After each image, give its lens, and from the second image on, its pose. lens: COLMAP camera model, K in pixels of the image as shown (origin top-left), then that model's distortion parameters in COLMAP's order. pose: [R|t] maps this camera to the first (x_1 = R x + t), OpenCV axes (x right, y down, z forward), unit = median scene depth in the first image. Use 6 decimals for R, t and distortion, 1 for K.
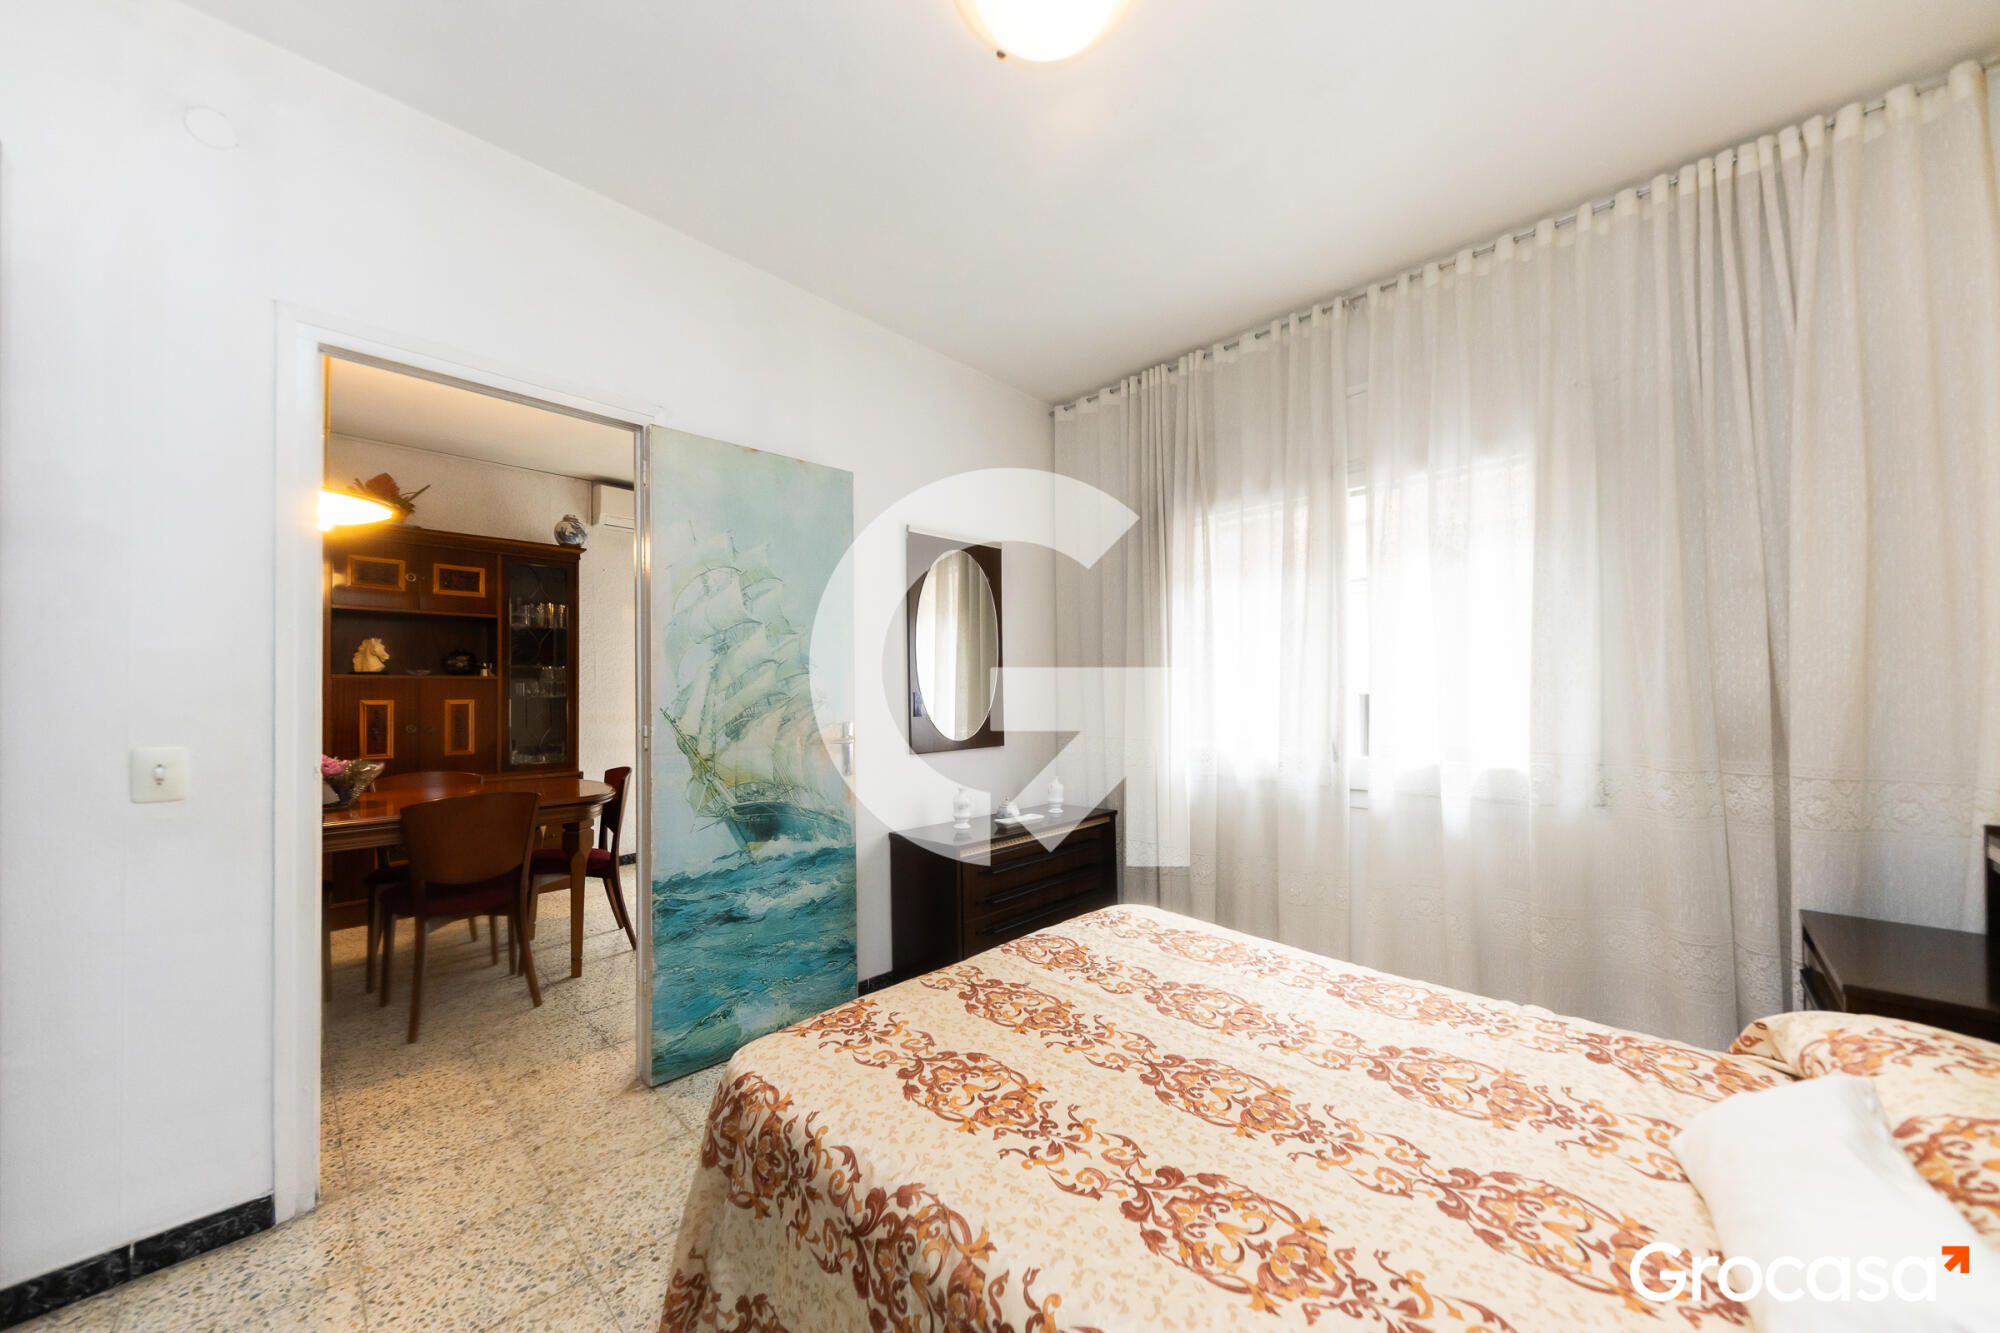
lens RADIAL K [[718.5, 0, 999.3], [0, 718.5, 677.2], [0, 0, 1]] dist [0.001577, 0.000033]
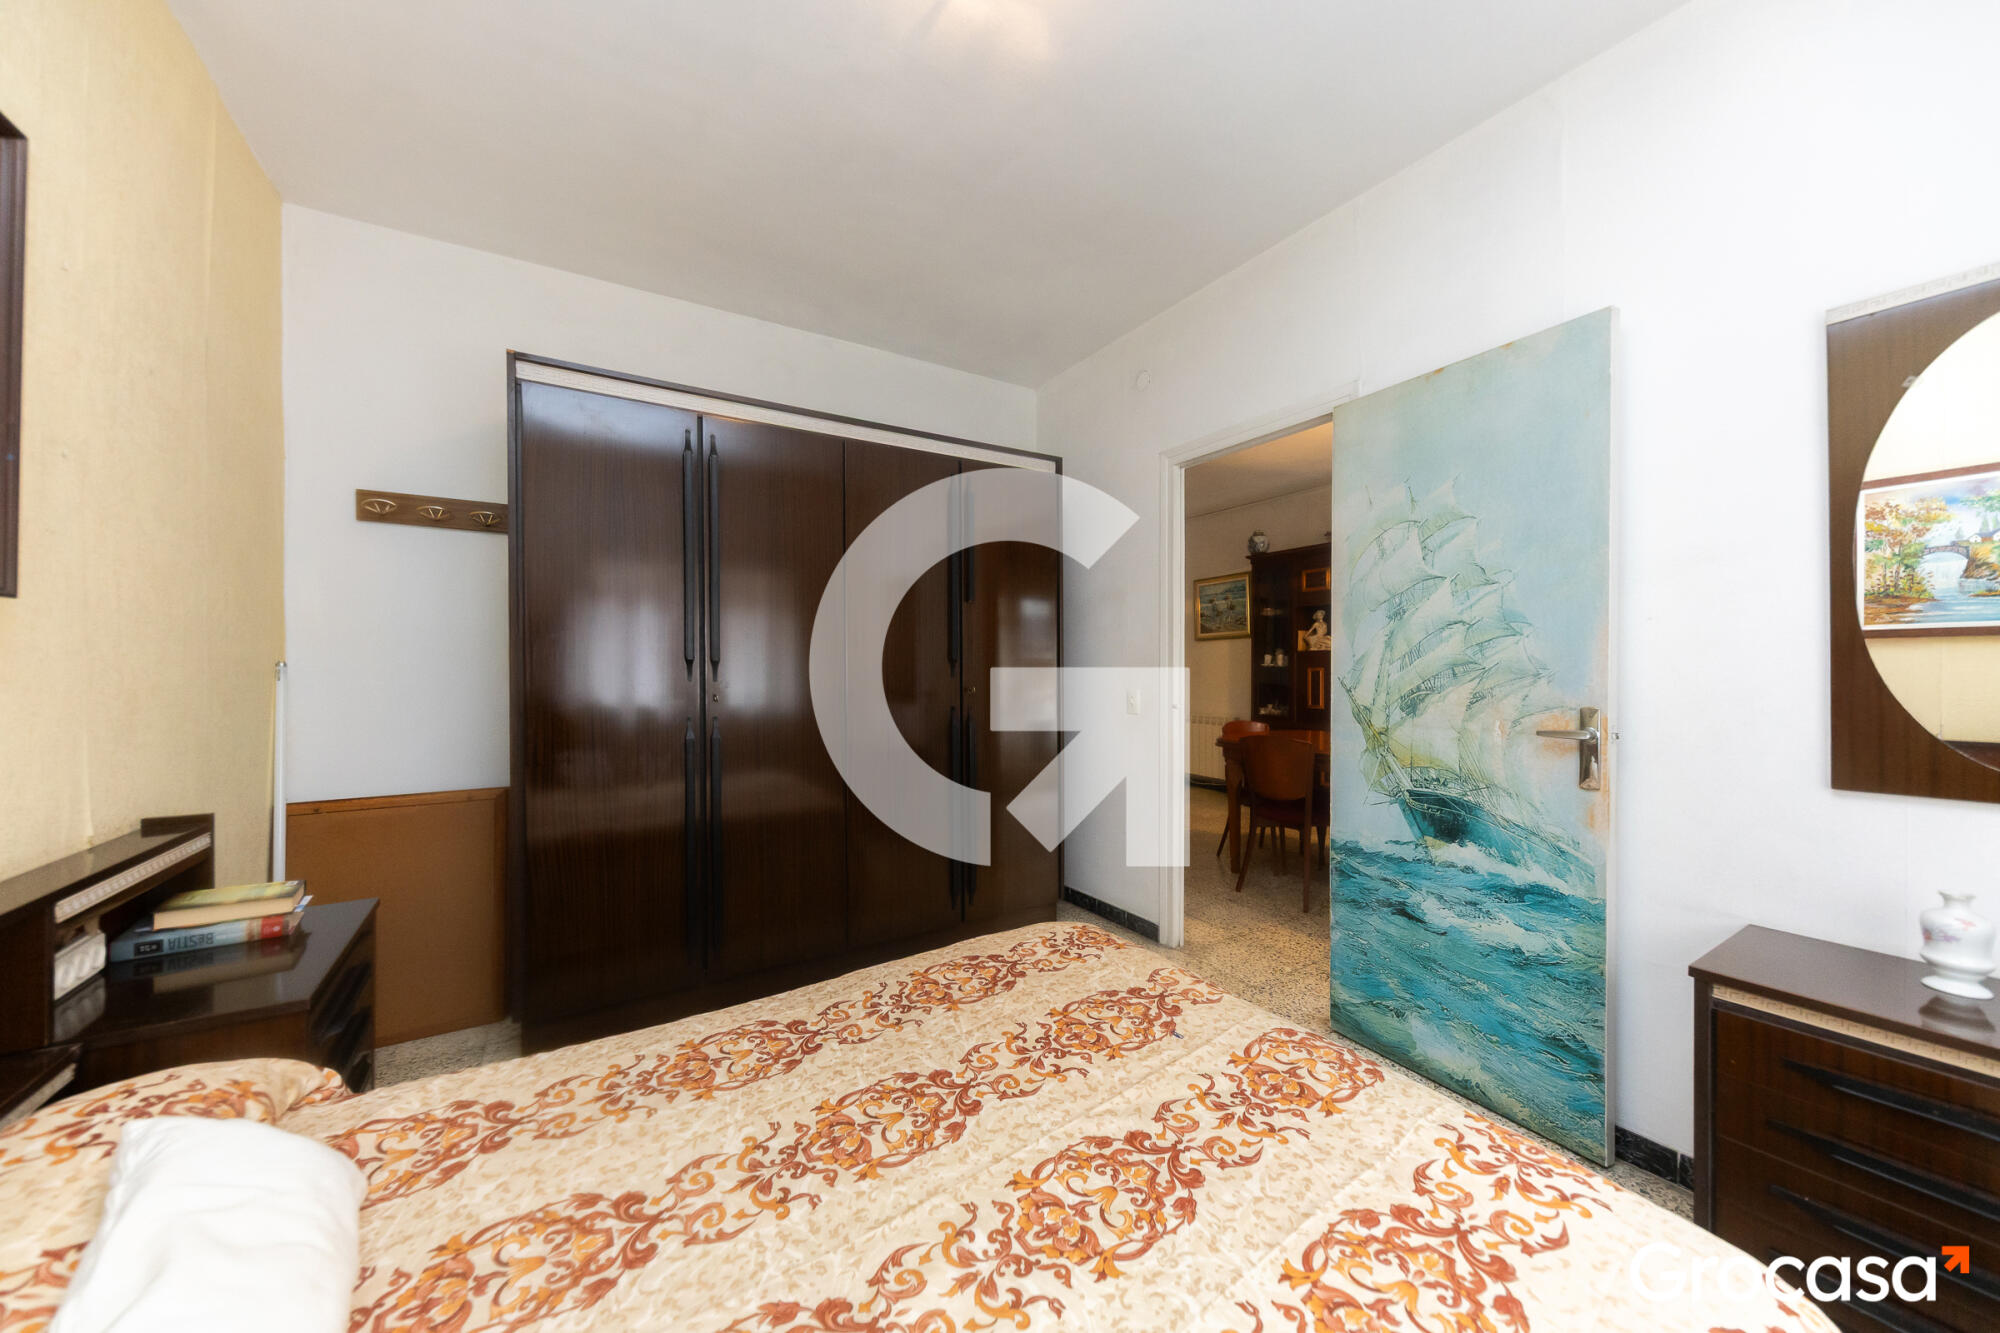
lens RADIAL K [[697.2, 0, 1000.0], [0, 697.2, 666.5], [0, 0, 1]] dist [-0.000557, -0.000113]
pose [[-0.255545, 0.007600, -0.966767, 0.598051], [0.025074, 0.999685, 0.001231, 0.013354], [0.966472, -0.023926, -0.255655, 0.740747]]
